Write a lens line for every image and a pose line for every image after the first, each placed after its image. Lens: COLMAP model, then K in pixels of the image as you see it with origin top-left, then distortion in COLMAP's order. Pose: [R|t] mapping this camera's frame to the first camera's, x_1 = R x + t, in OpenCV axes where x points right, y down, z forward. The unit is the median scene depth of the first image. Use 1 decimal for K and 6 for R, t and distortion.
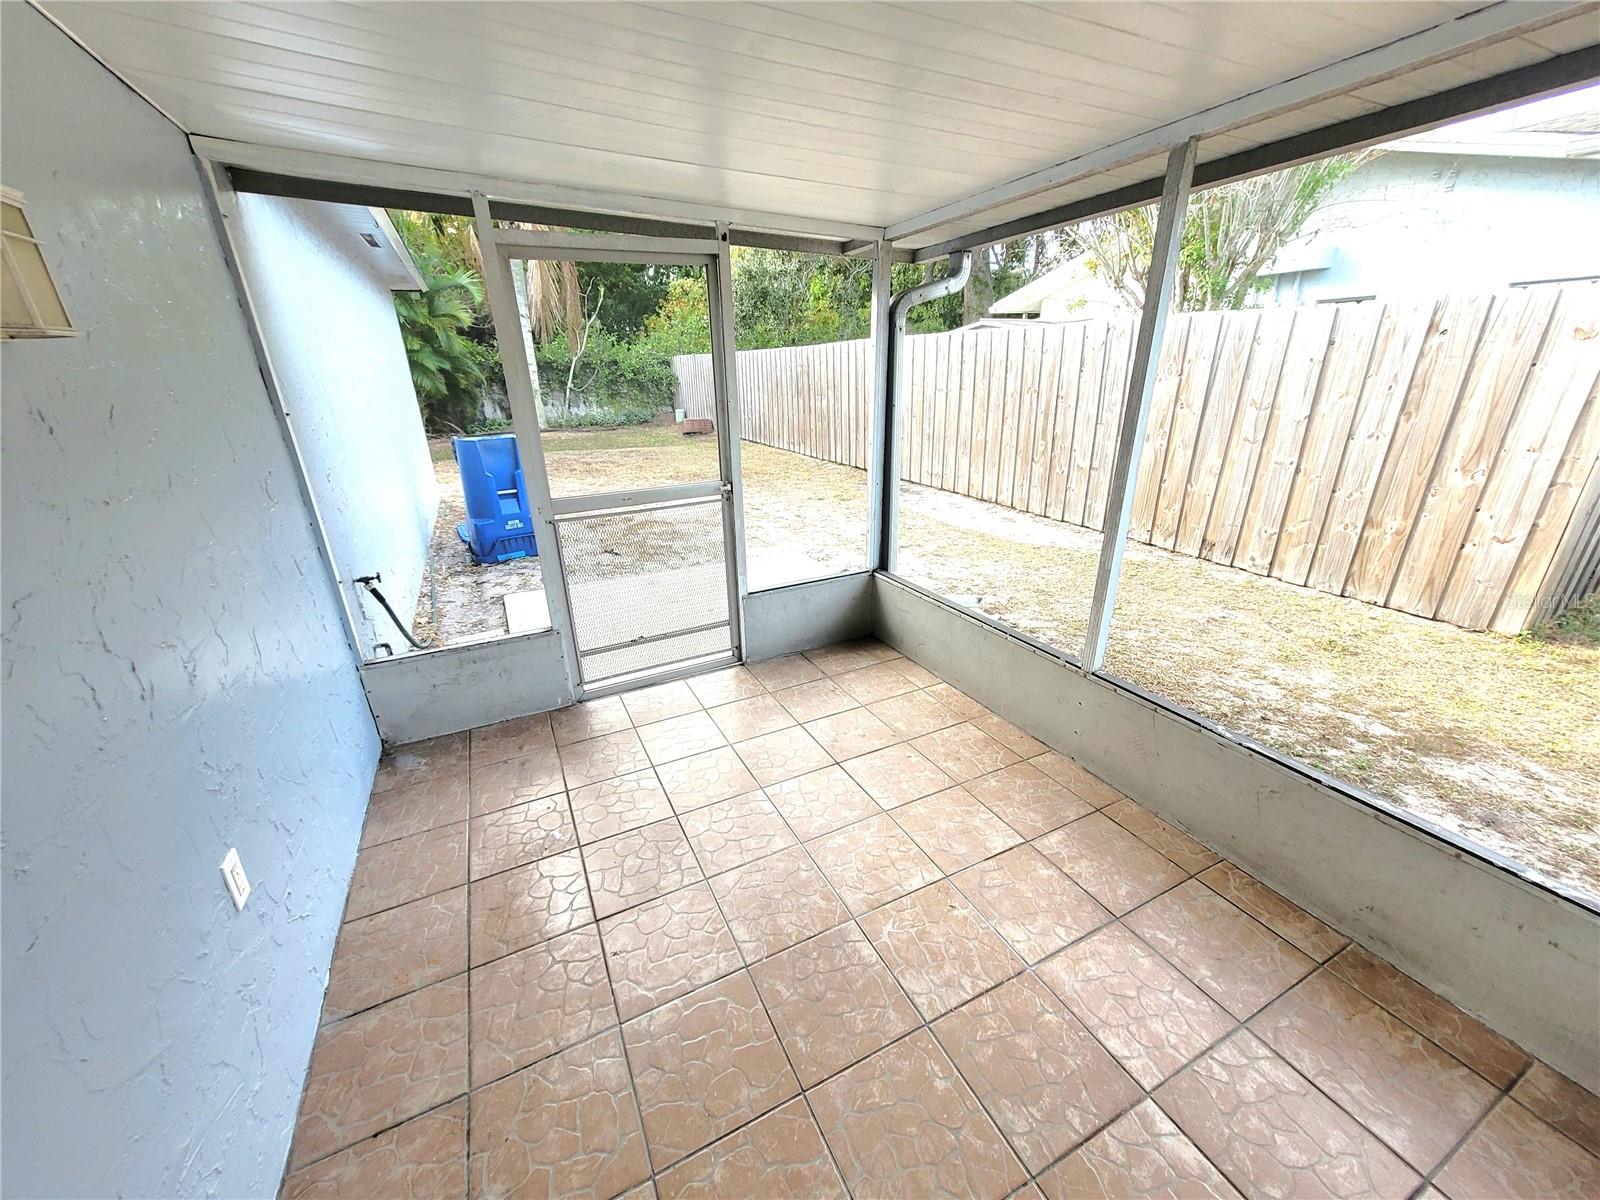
lens RADIAL K [[617.3, 0, 786.7], [0, 617.3, 597.6], [0, 0, 1]] dist [-0.001069, -0.000089]
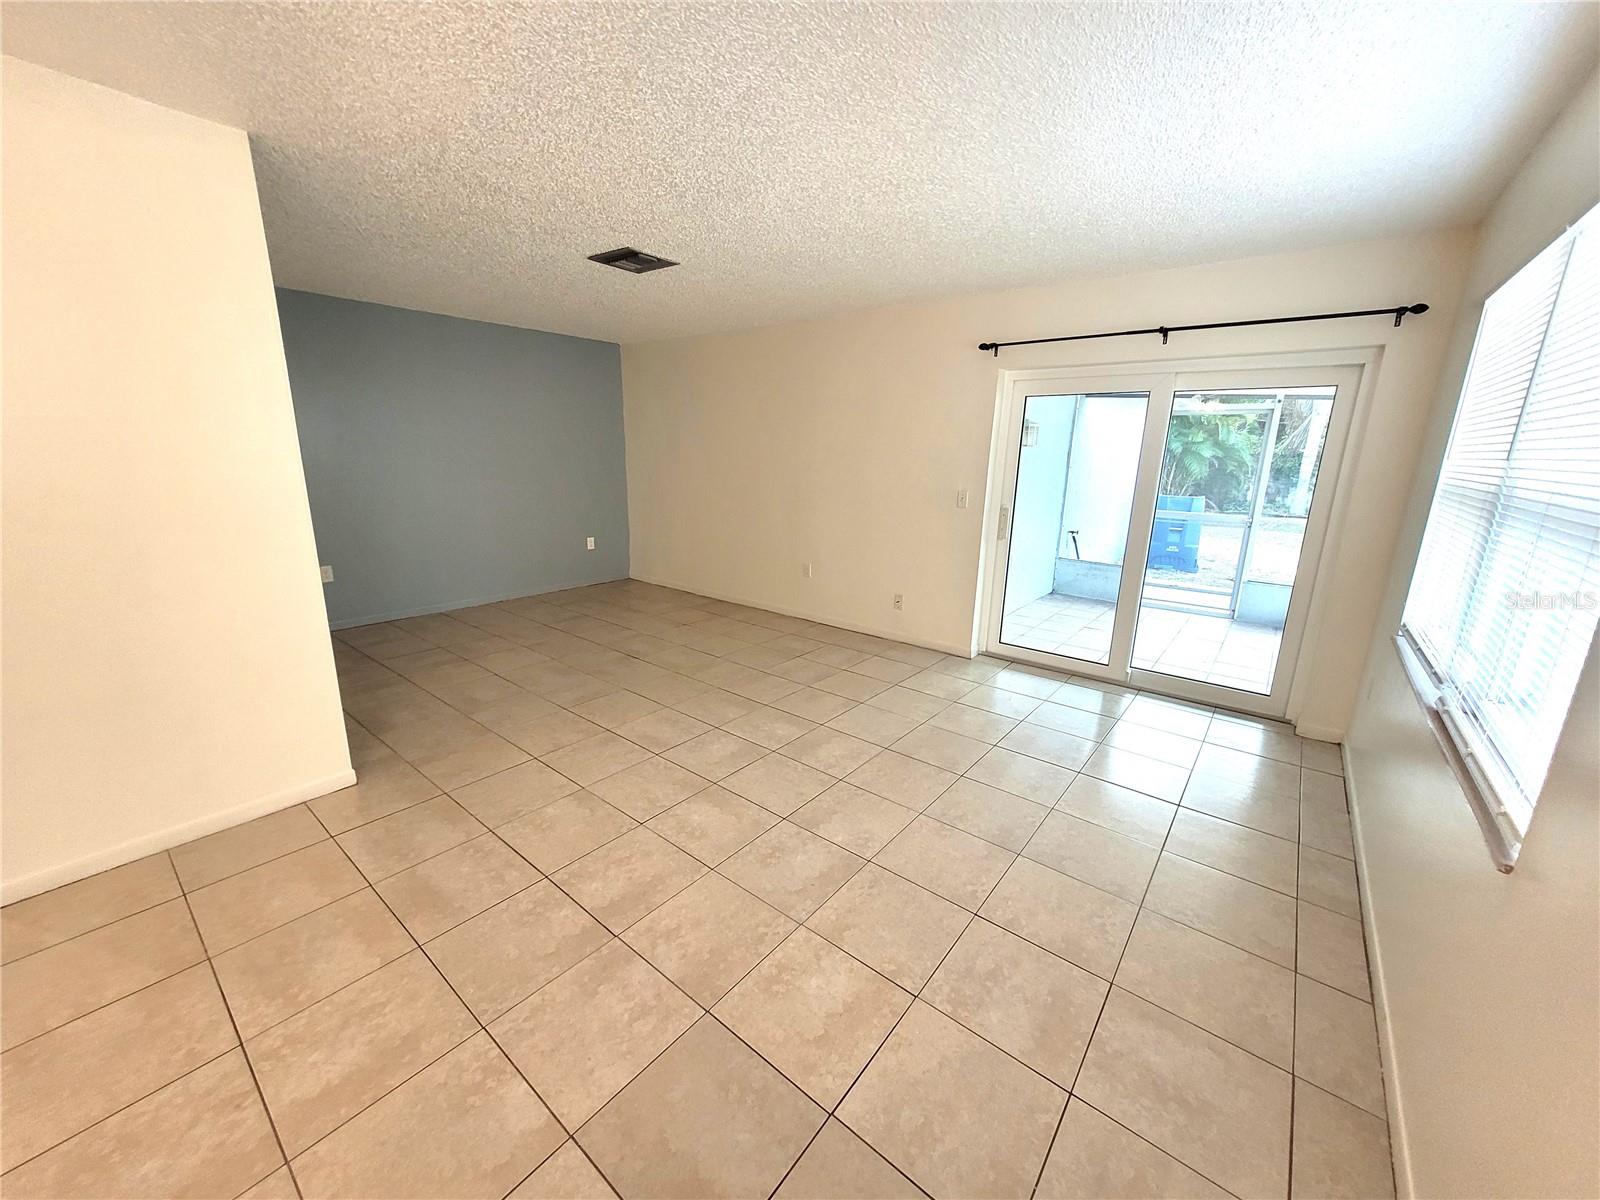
lens RADIAL K [[617.3, 0, 786.7], [0, 617.3, 597.6], [0, 0, 1]] dist [-0.001069, -0.000089]
pose [[0.423665, 0.247280, -0.871413, 0.569678], [-0.355054, 0.930368, 0.091389, 0.211814], [0.833334, 0.270680, 0.481962, -0.585789]]
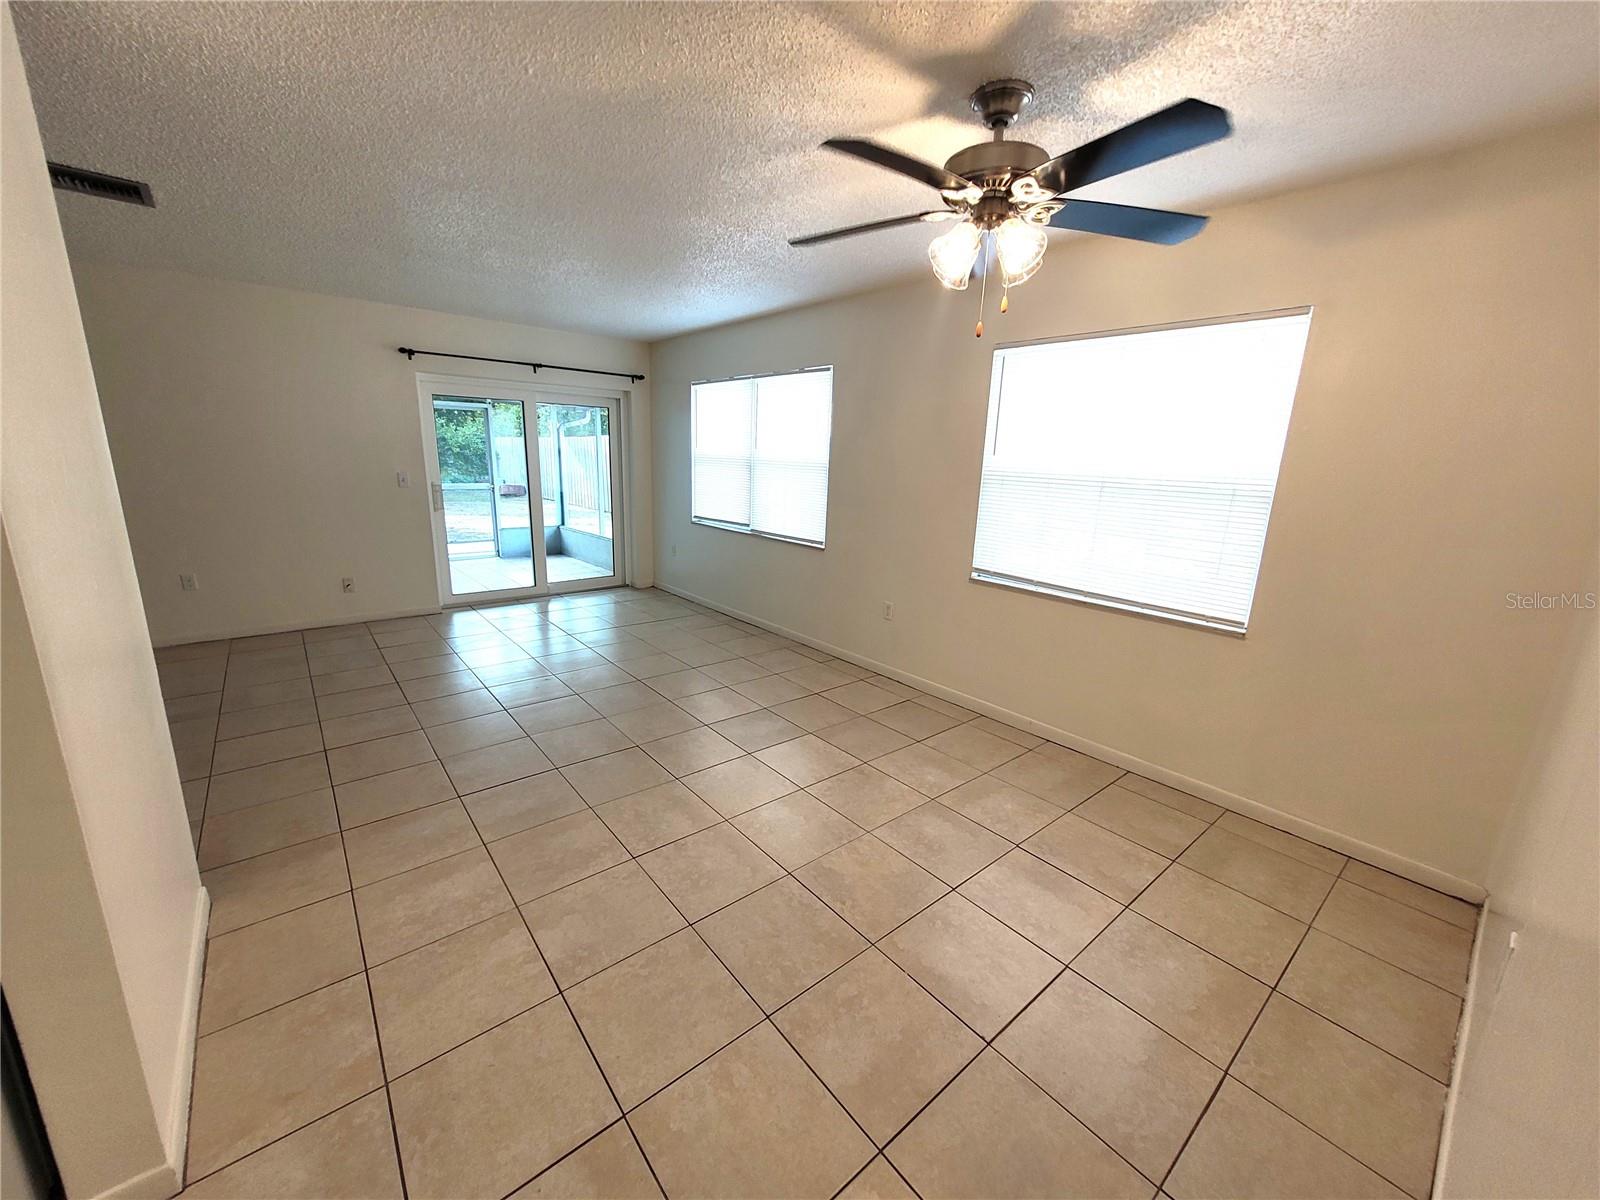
lens RADIAL K [[617.3, 0, 786.7], [0, 617.3, 597.6], [0, 0, 1]] dist [-0.001069, -0.000089]
pose [[0.968631, 0.003217, 0.248482, 0.270676], [0.030769, 0.990670, -0.132767, 0.396512], [-0.246591, 0.136248, 0.959494, -1.040368]]
